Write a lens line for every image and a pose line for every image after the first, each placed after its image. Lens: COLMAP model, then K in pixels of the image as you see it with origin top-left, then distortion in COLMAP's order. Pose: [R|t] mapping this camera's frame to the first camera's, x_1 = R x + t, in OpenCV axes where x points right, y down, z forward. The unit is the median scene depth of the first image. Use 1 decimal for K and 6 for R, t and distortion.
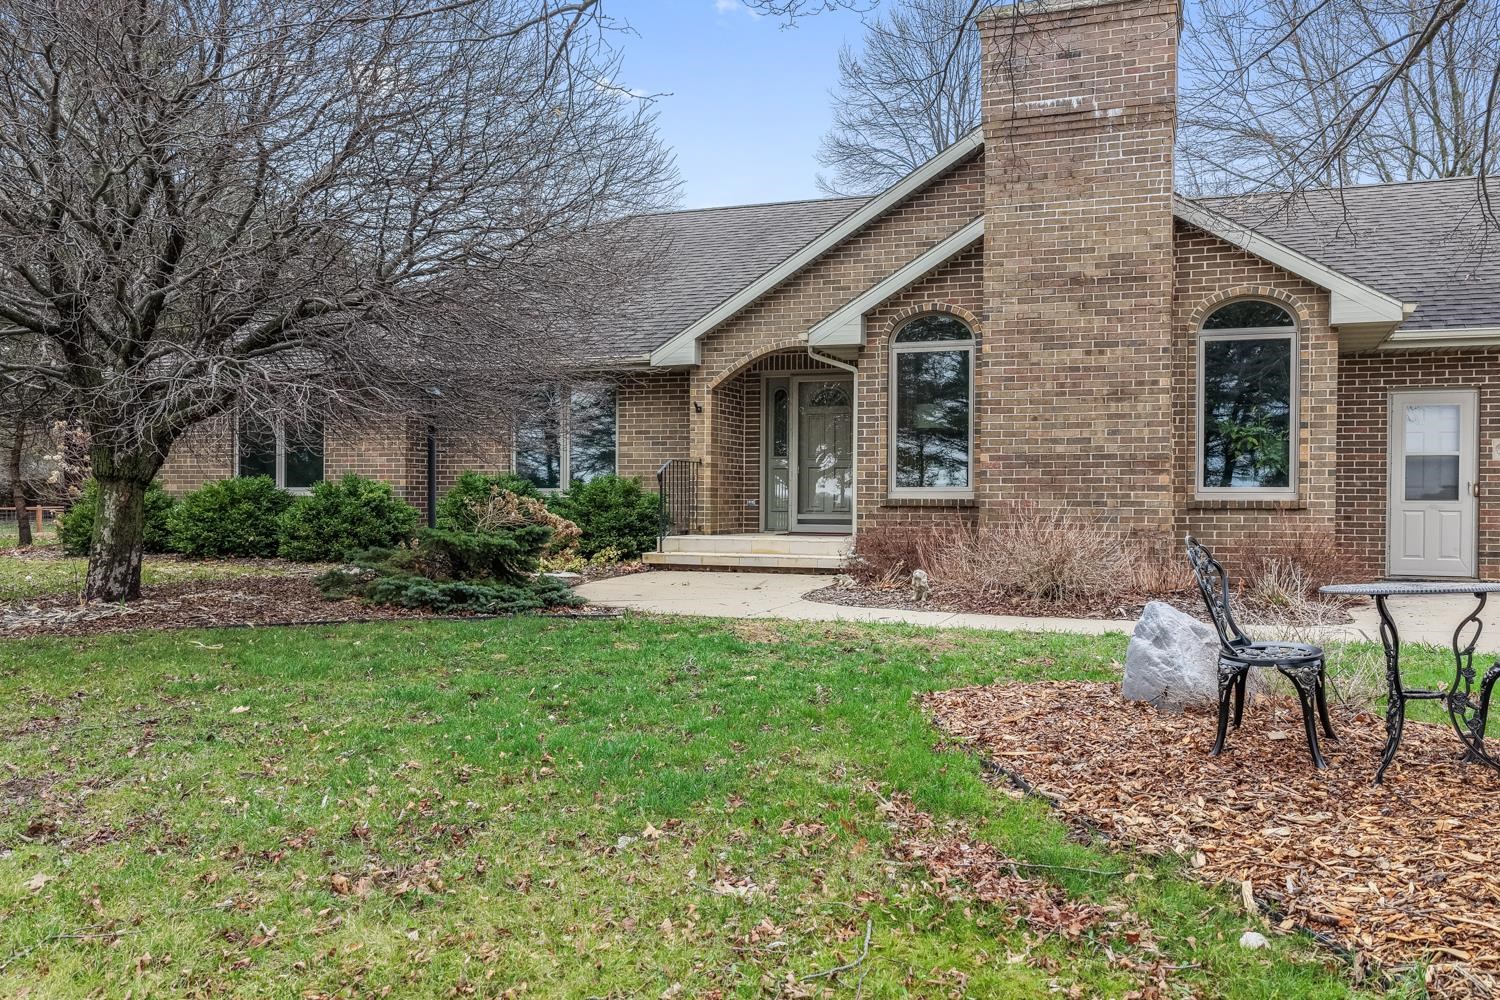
lens RADIAL K [[1226.1, 0, 754.3], [0, 1226.1, 535.4], [0, 0, 1]] dist [0.004946, 0.004141]
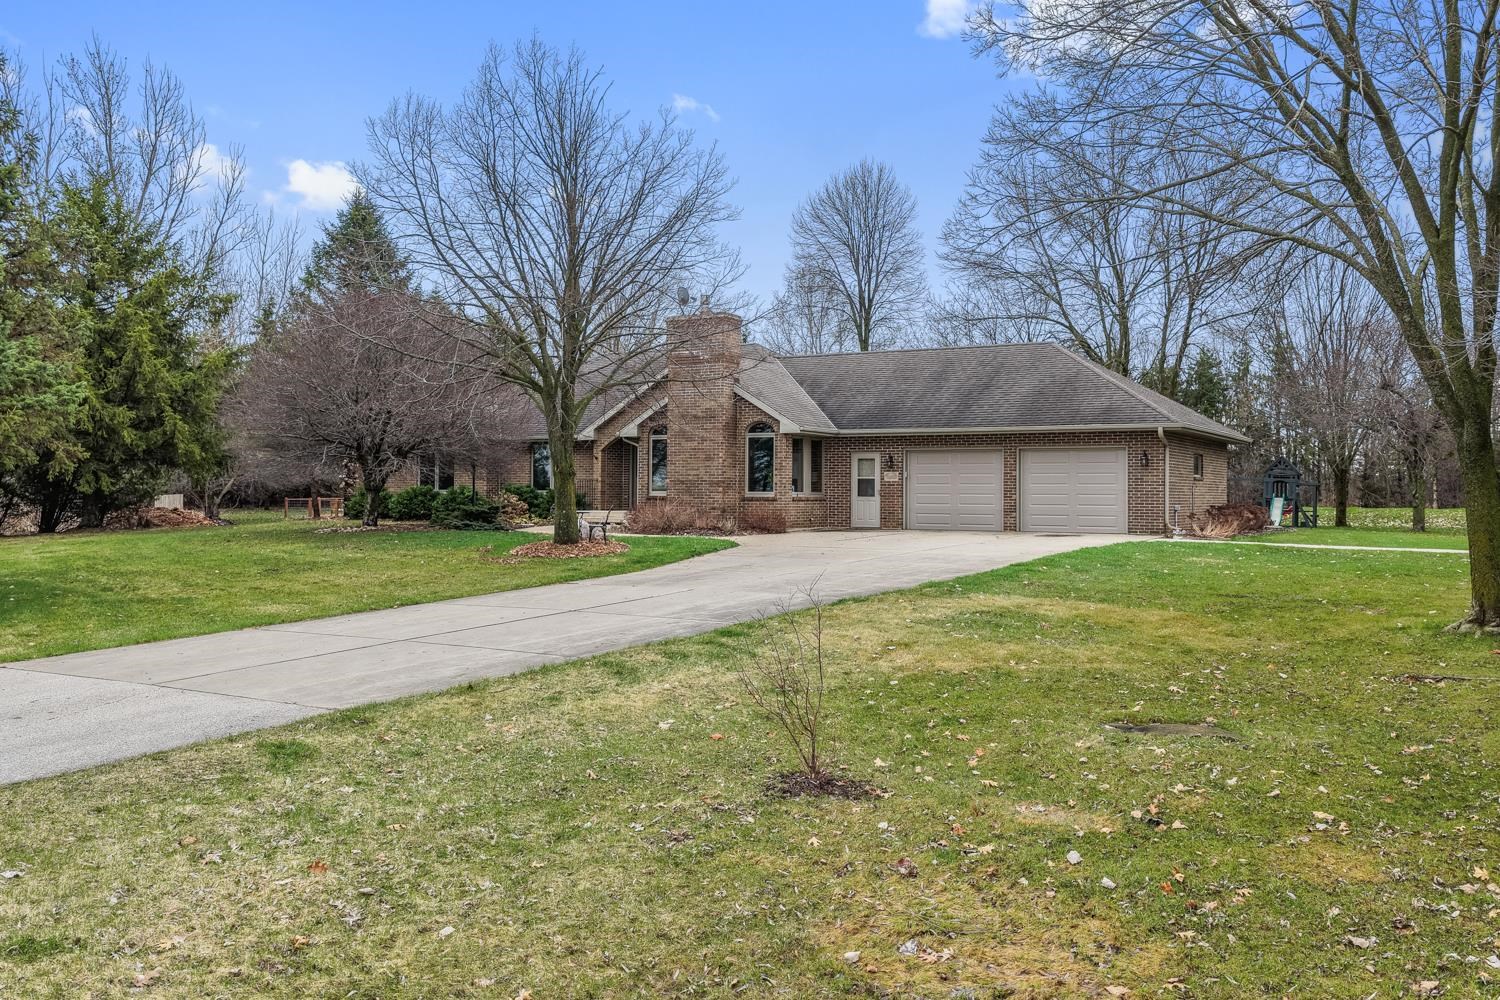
lens RADIAL K [[1235.3, 0, 750.0], [0, 1235.3, 500.0], [0, 0, 1]] dist [0.006842, 0.016706]
pose [[0.984815, 0.001822, -0.173599, 0.838700], [-0.005758, 0.999738, -0.022168, 0.038583], [0.173513, 0.022830, 0.984567, -1.656902]]
